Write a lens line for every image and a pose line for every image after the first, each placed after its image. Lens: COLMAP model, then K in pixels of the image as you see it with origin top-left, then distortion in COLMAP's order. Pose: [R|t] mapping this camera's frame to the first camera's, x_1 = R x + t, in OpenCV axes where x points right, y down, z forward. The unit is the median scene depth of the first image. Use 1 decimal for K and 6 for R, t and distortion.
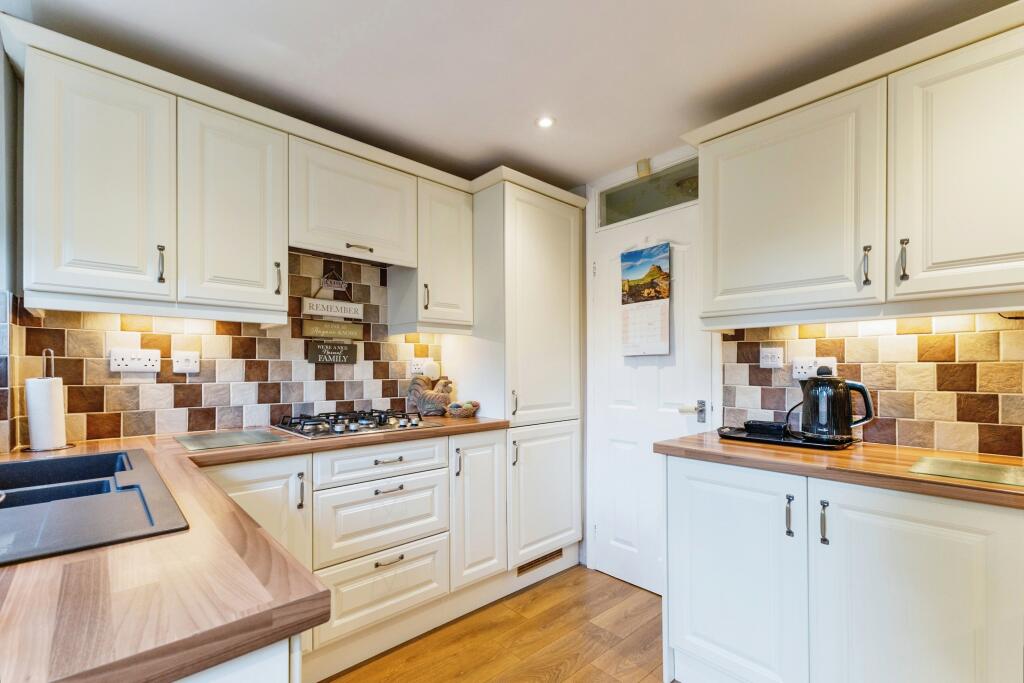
lens RADIAL K [[451.2, 0, 513.6], [0, 451.2, 370.3], [0, 0, 1]] dist [0.000393, 0.000014]
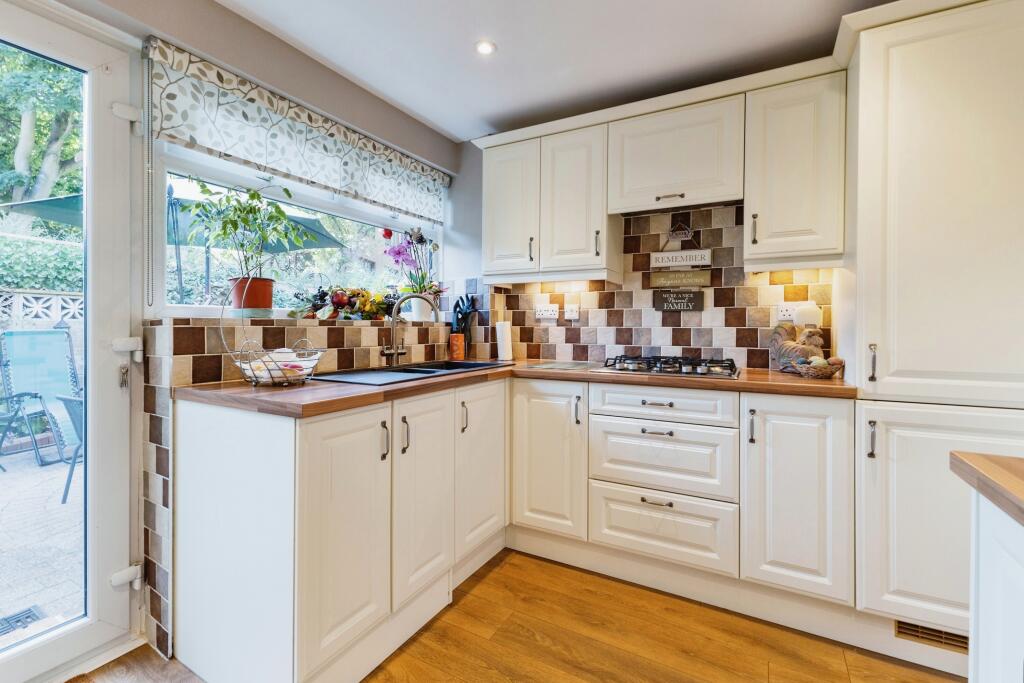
lens RADIAL K [[451.2, 0, 512.7], [0, 451.2, 332.1], [0, 0, 1]] dist [0.000393, 0.000014]
pose [[0.311654, 0.016029, -0.950060, 0.520880], [-0.006325, 0.999871, 0.014794, 0.023208], [0.950175, 0.001398, 0.311715, 0.332105]]
